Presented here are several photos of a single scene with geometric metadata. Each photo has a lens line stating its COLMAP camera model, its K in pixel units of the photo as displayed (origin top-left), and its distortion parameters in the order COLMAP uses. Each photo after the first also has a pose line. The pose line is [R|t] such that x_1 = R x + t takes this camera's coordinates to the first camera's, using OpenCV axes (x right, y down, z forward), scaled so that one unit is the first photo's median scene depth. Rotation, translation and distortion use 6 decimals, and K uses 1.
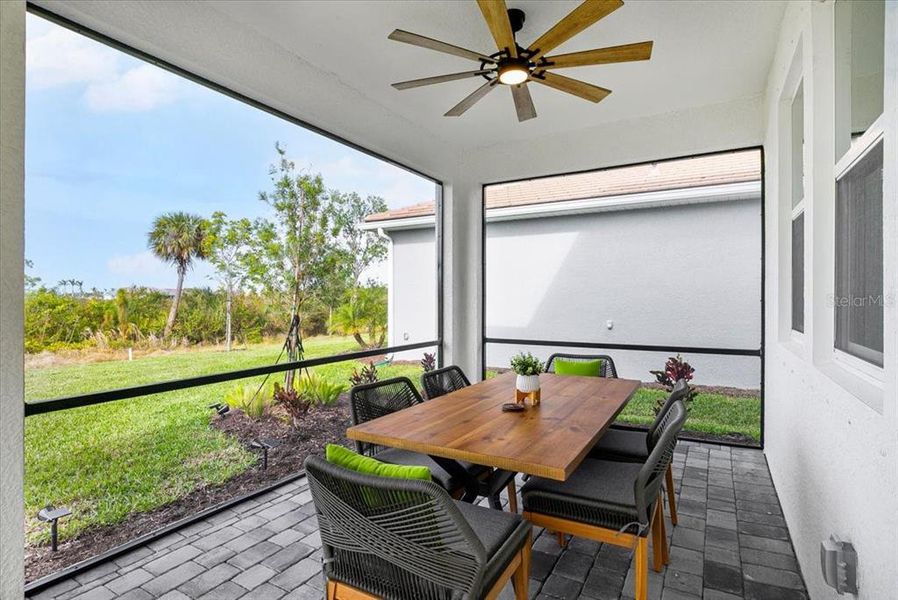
lens RADIAL K [[453.6, 0, 449.0], [0, 453.6, 300.0], [0, 0, 1]] dist [-0.004379, -0.000630]
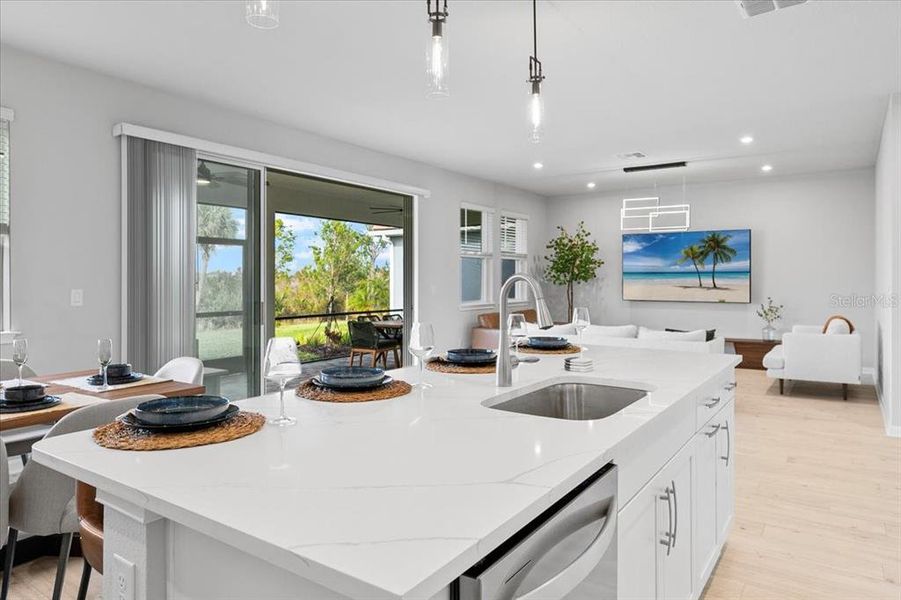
lens RADIAL K [[563.5, 0, 453.0], [0, 563.5, 282.4], [0, 0, 1]] dist [0.001425, 0.000669]
pose [[0.997790, -0.002487, -0.066403, 0.109701], [0.002366, 0.999995, -0.001893, -0.005328], [0.066408, 0.001732, 0.997791, -0.447260]]
